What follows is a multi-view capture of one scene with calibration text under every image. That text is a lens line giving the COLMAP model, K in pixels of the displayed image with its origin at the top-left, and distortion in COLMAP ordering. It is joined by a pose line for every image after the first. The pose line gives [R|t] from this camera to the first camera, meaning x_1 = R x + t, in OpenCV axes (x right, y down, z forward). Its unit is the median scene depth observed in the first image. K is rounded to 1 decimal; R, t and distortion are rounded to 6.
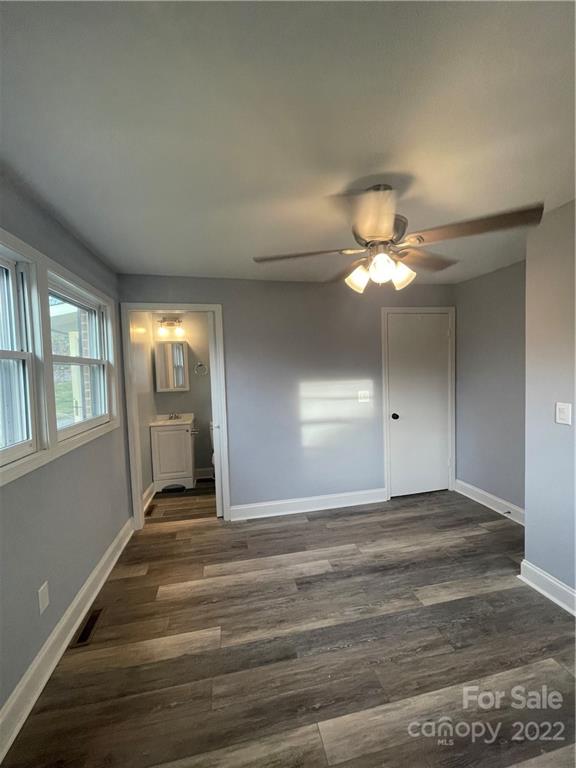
lens RADIAL K [[309.6, 0, 289.8], [0, 309.6, 386.6], [0, 0, 1]] dist [-0.002047, 0.000055]
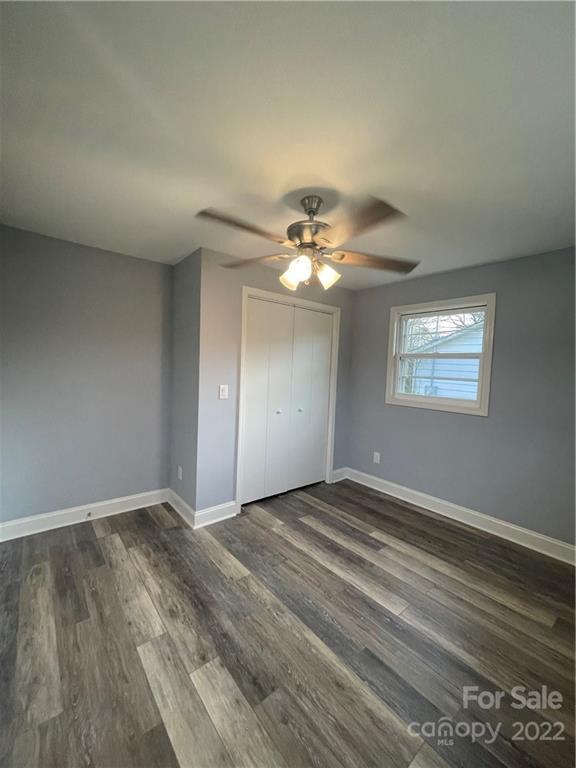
lens RADIAL K [[309.6, 0, 291.1], [0, 309.6, 379.8], [0, 0, 1]] dist [-0.002047, 0.000055]
pose [[-0.462720, -0.017736, 0.886327, -0.512831], [0.029304, 0.998947, 0.035288, -0.015659], [-0.886020, 0.042301, -0.461713, 1.154316]]
